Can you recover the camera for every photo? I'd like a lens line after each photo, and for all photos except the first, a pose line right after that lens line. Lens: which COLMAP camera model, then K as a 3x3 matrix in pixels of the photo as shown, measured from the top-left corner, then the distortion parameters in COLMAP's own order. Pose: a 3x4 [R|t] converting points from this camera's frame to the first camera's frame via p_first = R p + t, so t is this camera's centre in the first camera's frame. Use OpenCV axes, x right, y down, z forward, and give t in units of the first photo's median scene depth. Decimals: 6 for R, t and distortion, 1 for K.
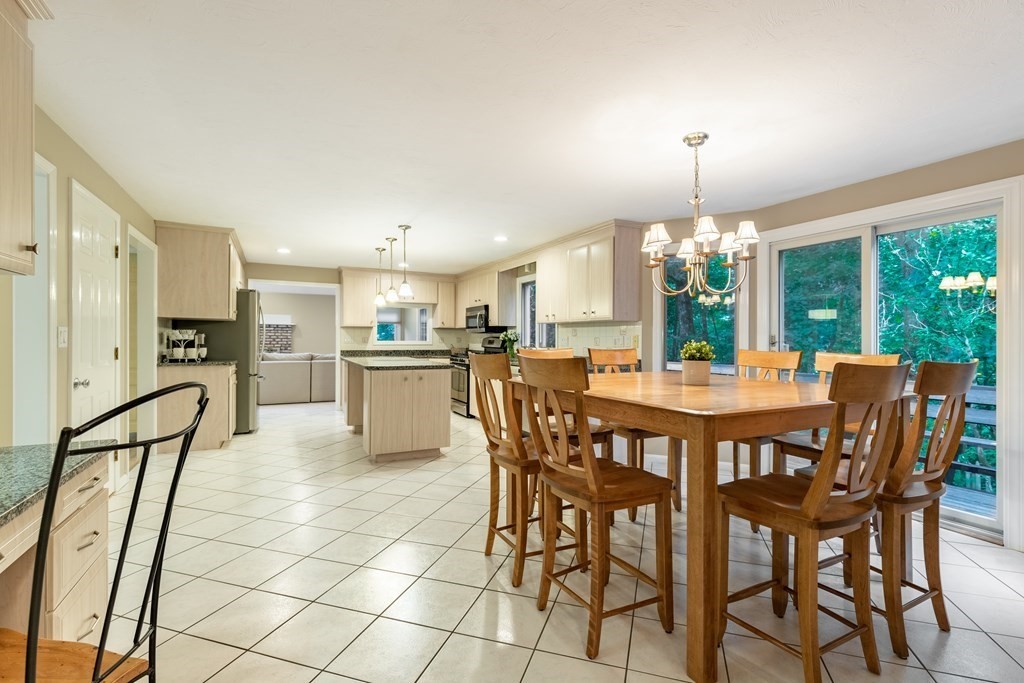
lens RADIAL K [[466.3, 0, 515.3], [0, 466.3, 340.5], [0, 0, 1]] dist [0.013594, 0.000125]
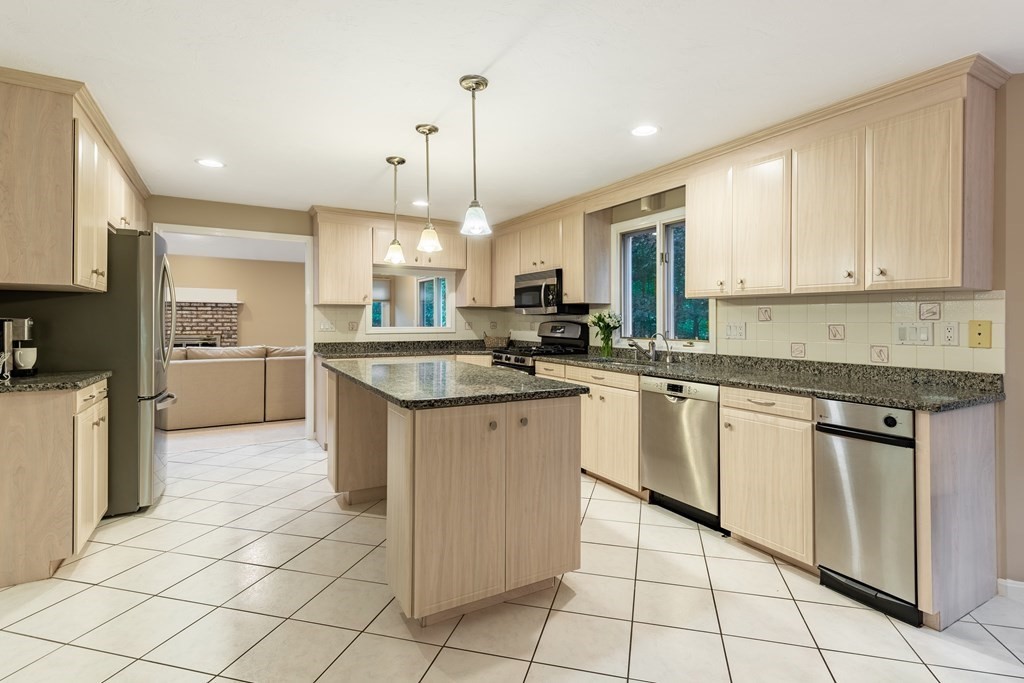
lens RADIAL K [[500.9, 0, 525.4], [0, 500.9, 323.4], [0, 0, 1]] dist [0.011852, -0.000107]
pose [[0.998023, -0.002382, 0.062798, -0.197439], [0.002135, 0.999990, 0.003992, -0.010087], [-0.062807, -0.003850, 0.998018, 0.462089]]
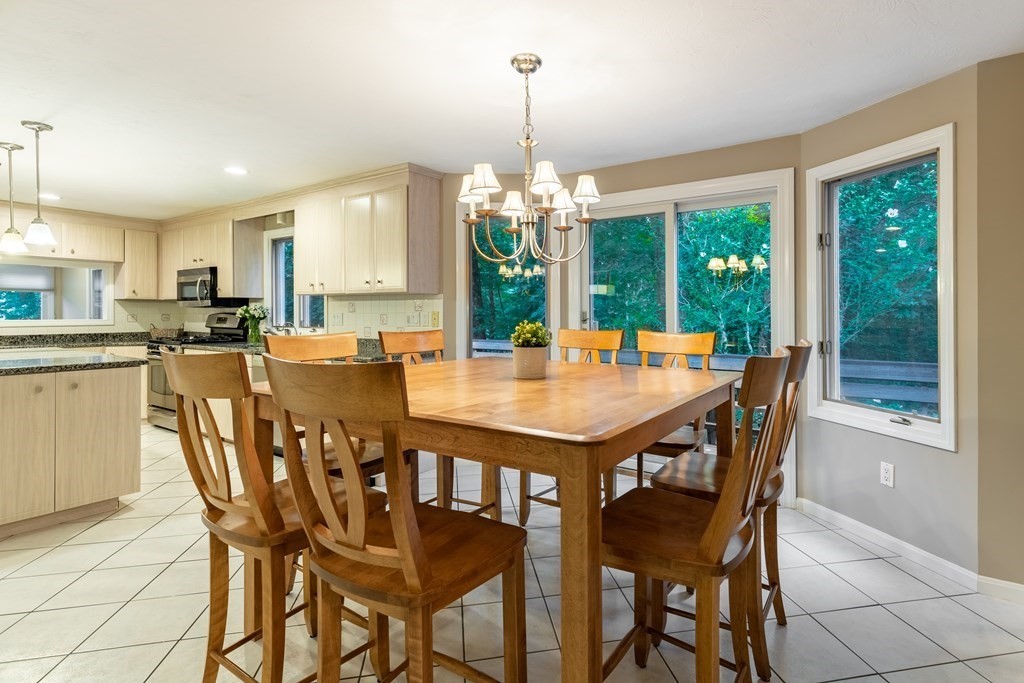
lens RADIAL K [[506.4, 0, 559.6], [0, 506.4, 312.8], [0, 0, 1]] dist [0.003848, -0.000027]
pose [[0.863178, -0.005072, 0.504874, 0.001925], [0.005942, 0.999982, -0.000113, -0.006546], [-0.504864, 0.003098, 0.863193, 0.118785]]
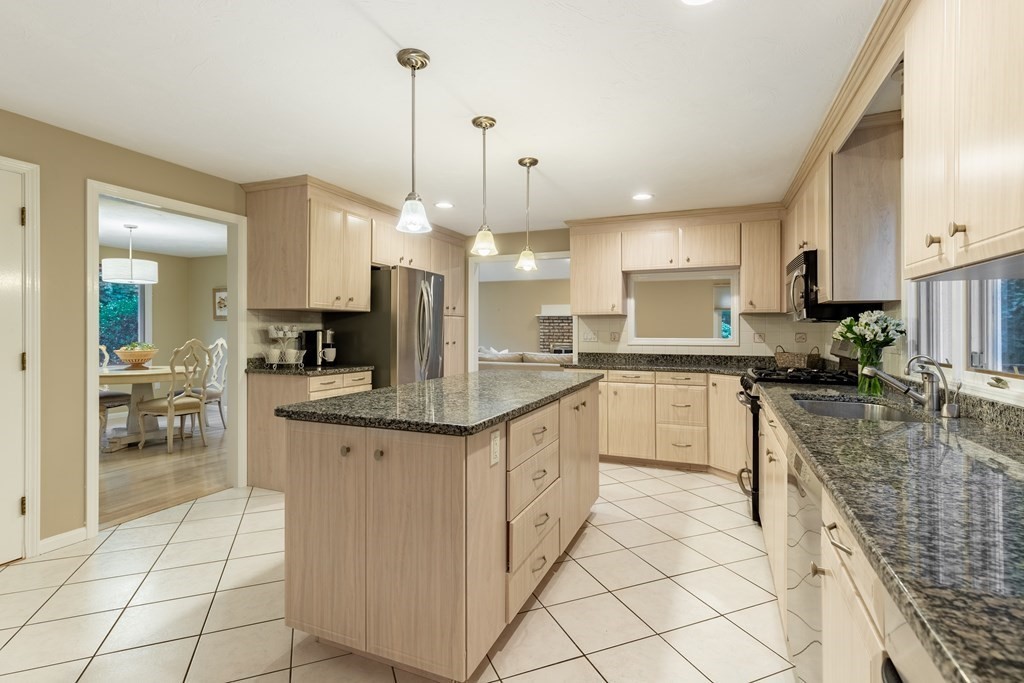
lens RADIAL K [[488.7, 0, 512.5], [0, 488.7, 330.6], [0, 0, 1]] dist [0.001682, 0.000028]
pose [[0.647270, -0.004247, -0.762249, 0.121130], [0.000516, 0.999987, -0.005133, -0.008546], [0.762261, 0.002929, 0.647264, 0.720377]]
